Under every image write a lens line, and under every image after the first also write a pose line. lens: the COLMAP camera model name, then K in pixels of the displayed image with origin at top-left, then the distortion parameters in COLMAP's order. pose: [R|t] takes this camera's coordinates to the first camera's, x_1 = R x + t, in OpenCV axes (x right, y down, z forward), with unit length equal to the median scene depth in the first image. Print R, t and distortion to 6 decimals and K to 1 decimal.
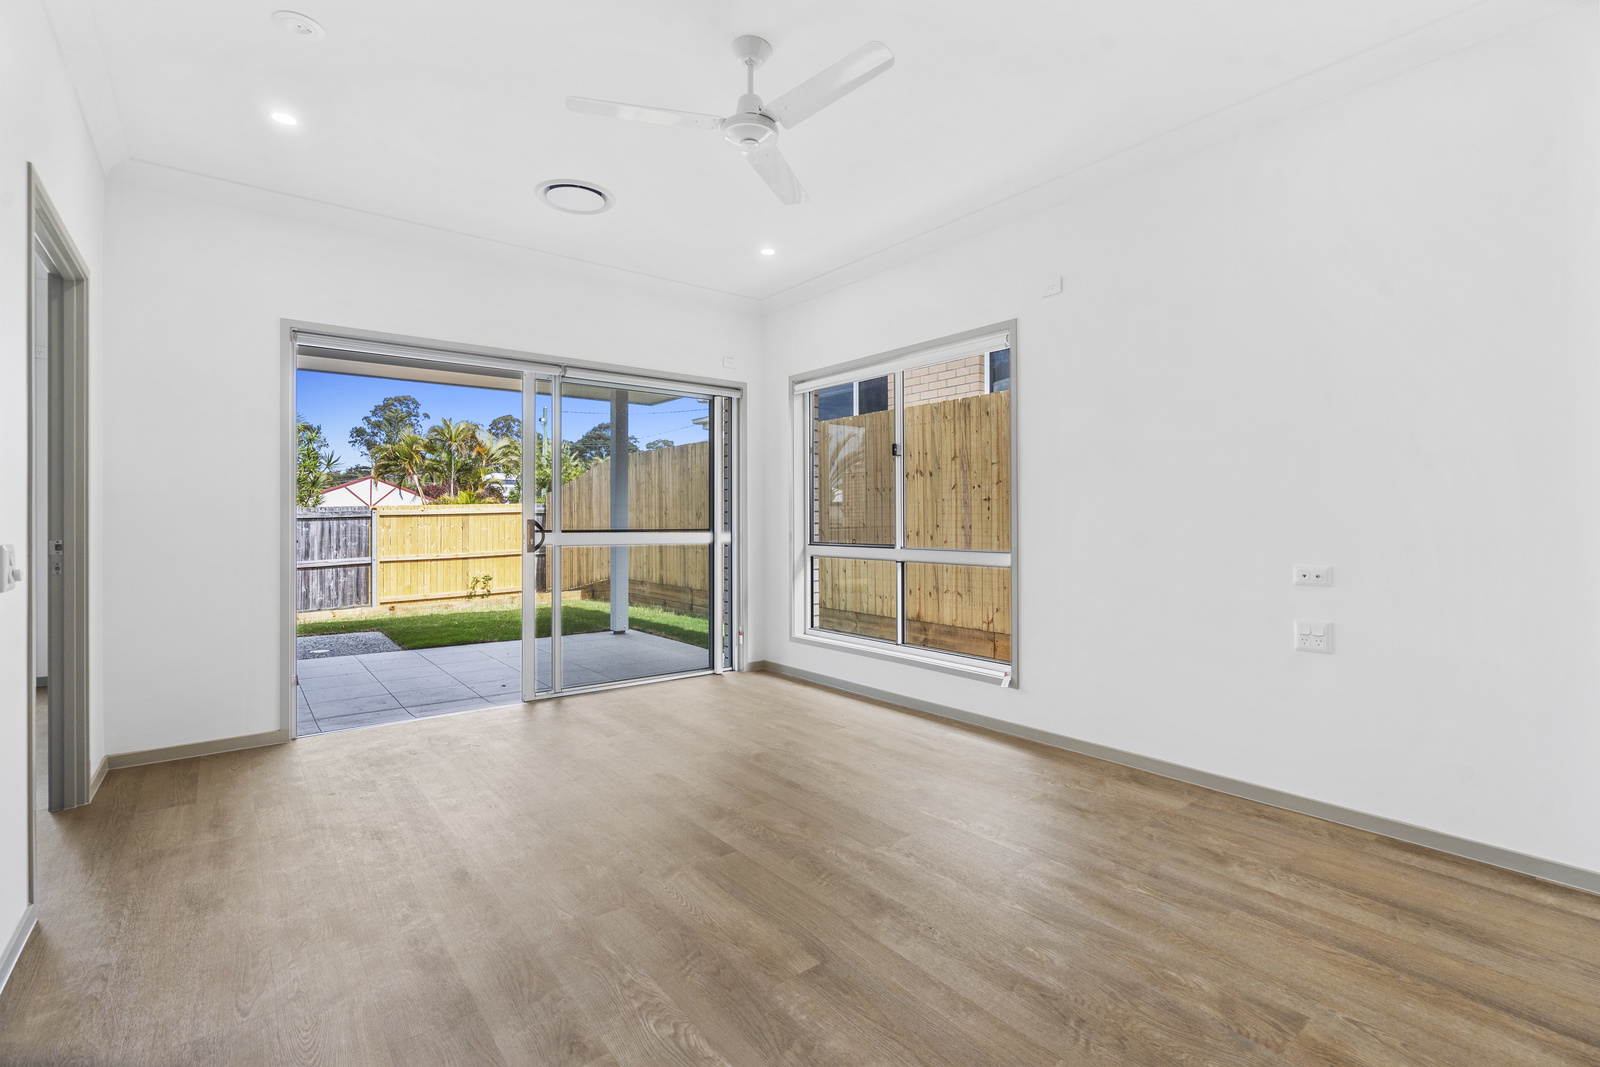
lens RADIAL K [[723.7, 0, 799.5], [0, 723.7, 522.3], [0, 0, 1]] dist [-0.005956, 0.001869]
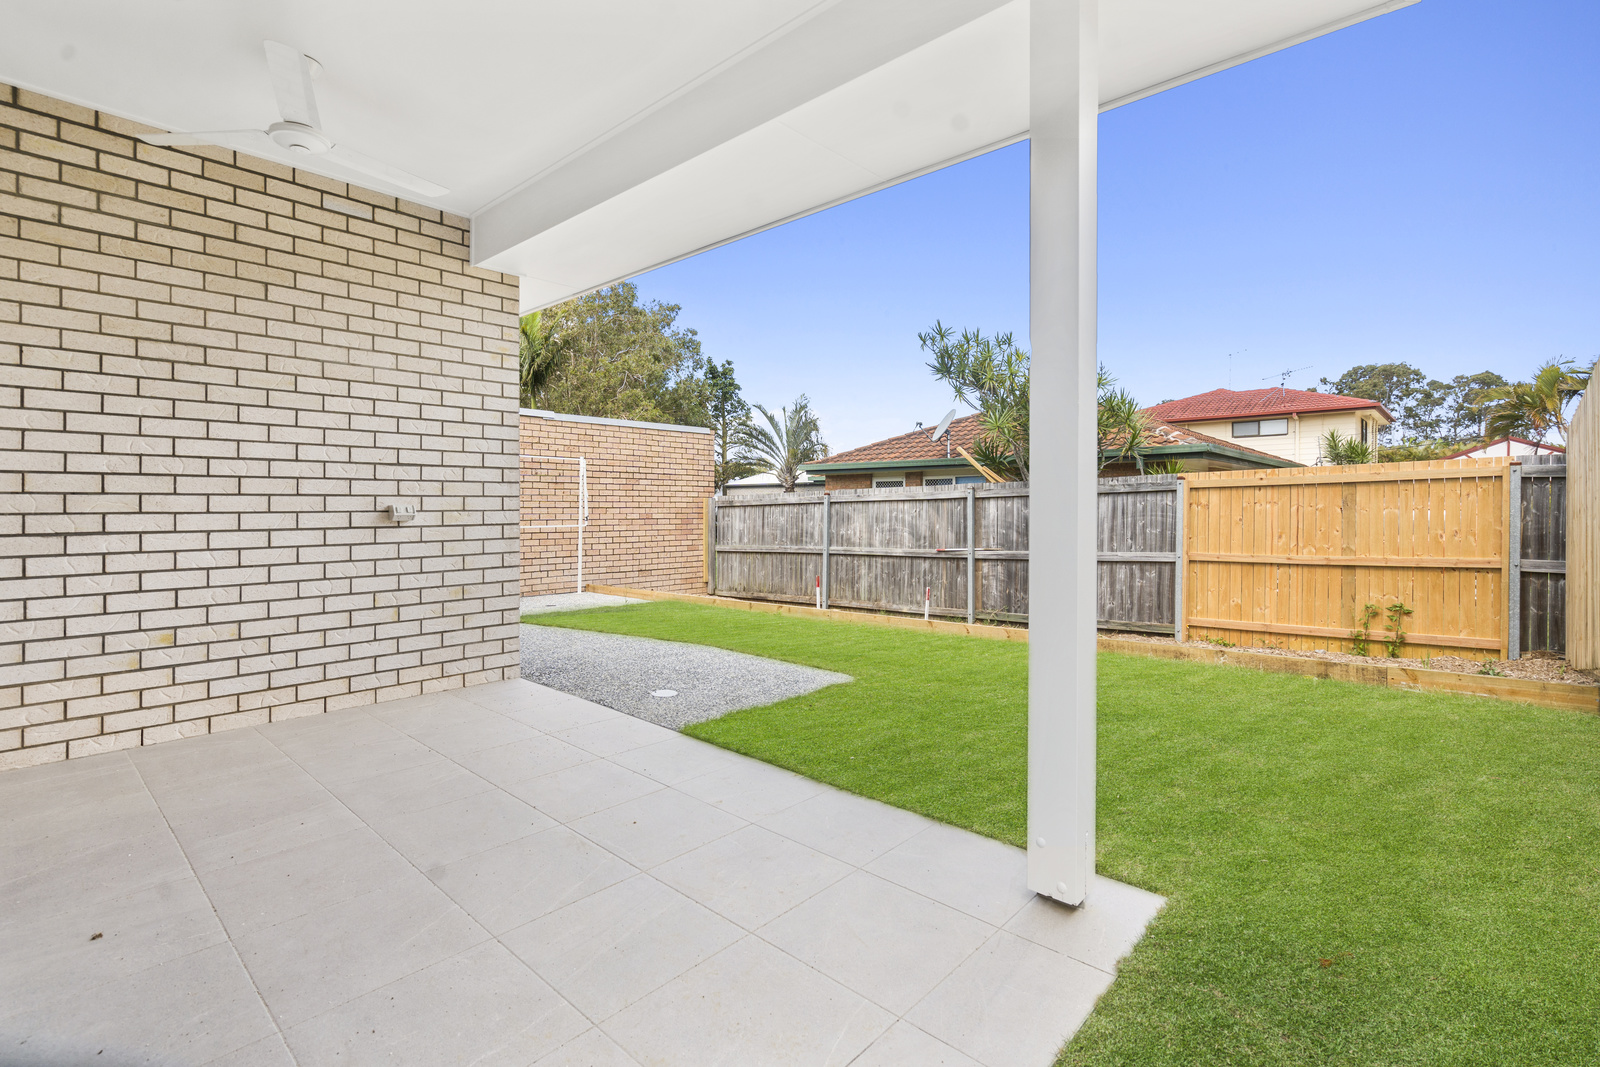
lens RADIAL K [[723.7, 0, 804.5], [0, 723.7, 523.5], [0, 0, 1]] dist [-0.005956, 0.001869]
pose [[0.162975, 0.027555, -0.986245, -0.011955], [-0.000124, 0.999611, 0.027907, 0.004116], [0.986630, -0.004426, 0.162915, 0.574364]]
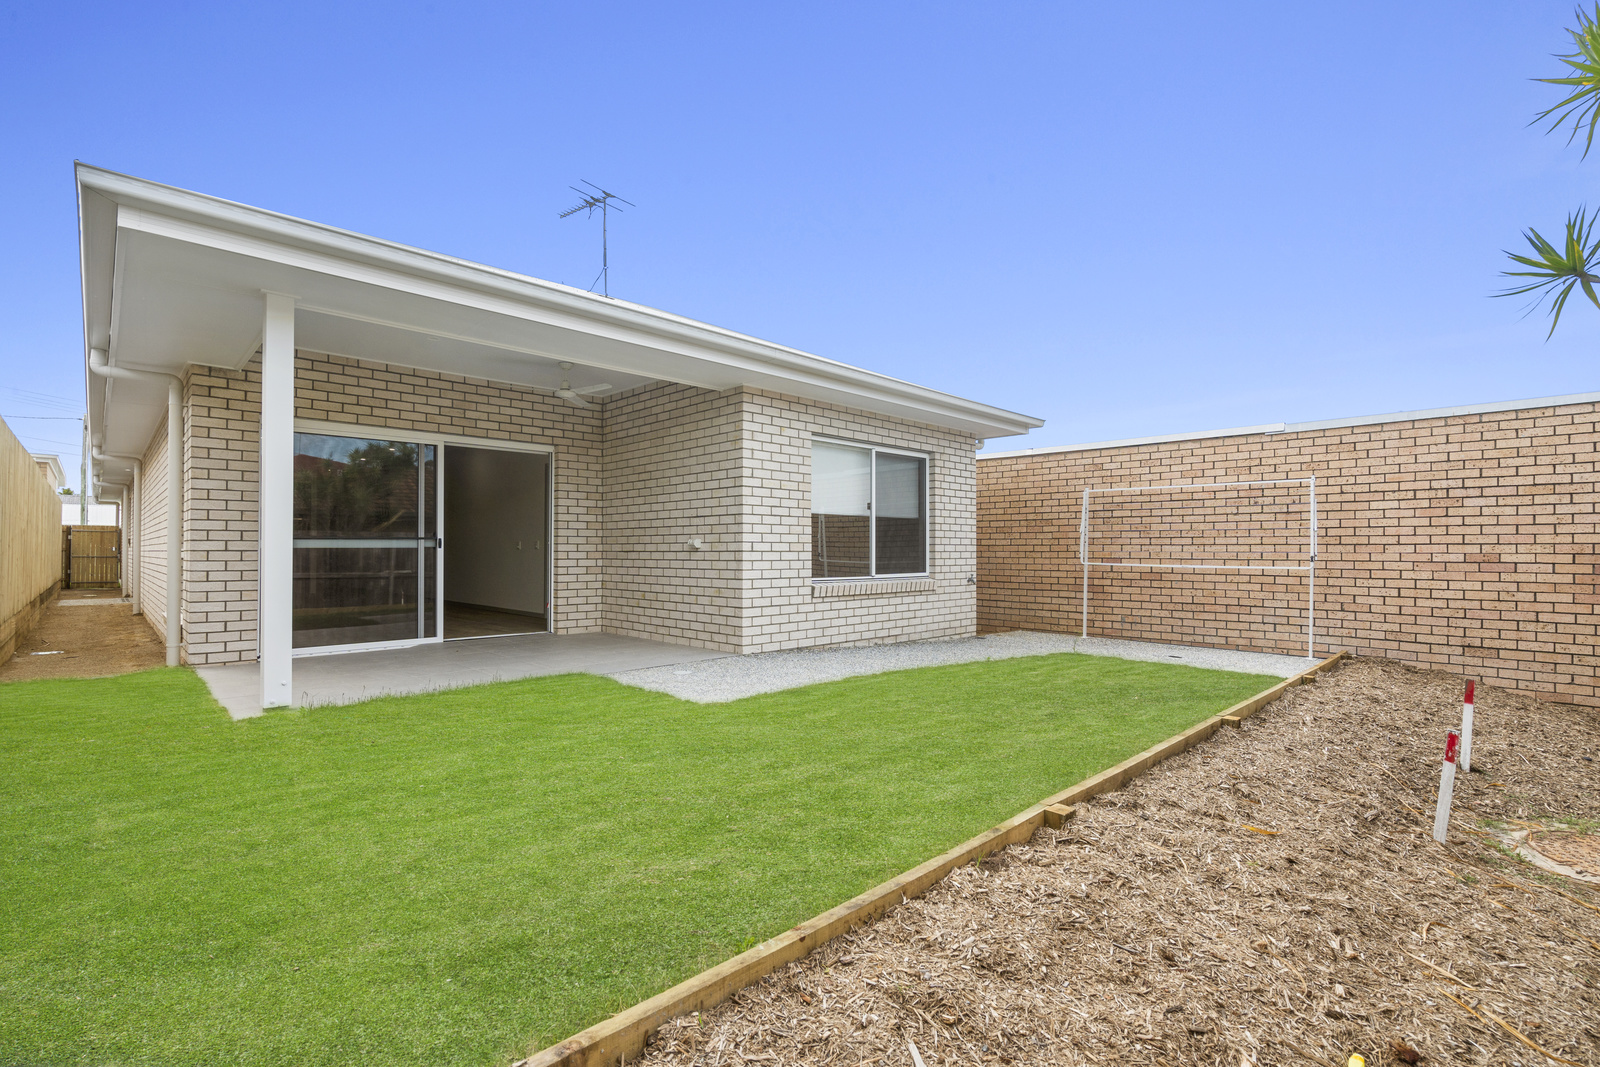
lens RADIAL K [[723.7, 0, 801.3], [0, 723.7, 541.7], [0, 0, 1]] dist [-0.005956, 0.001869]
pose [[-0.994663, 0.000194, -0.103173, -0.421269], [0.001449, 0.999926, -0.012090, 0.015077], [0.103163, -0.012175, -0.994590, 1.081711]]
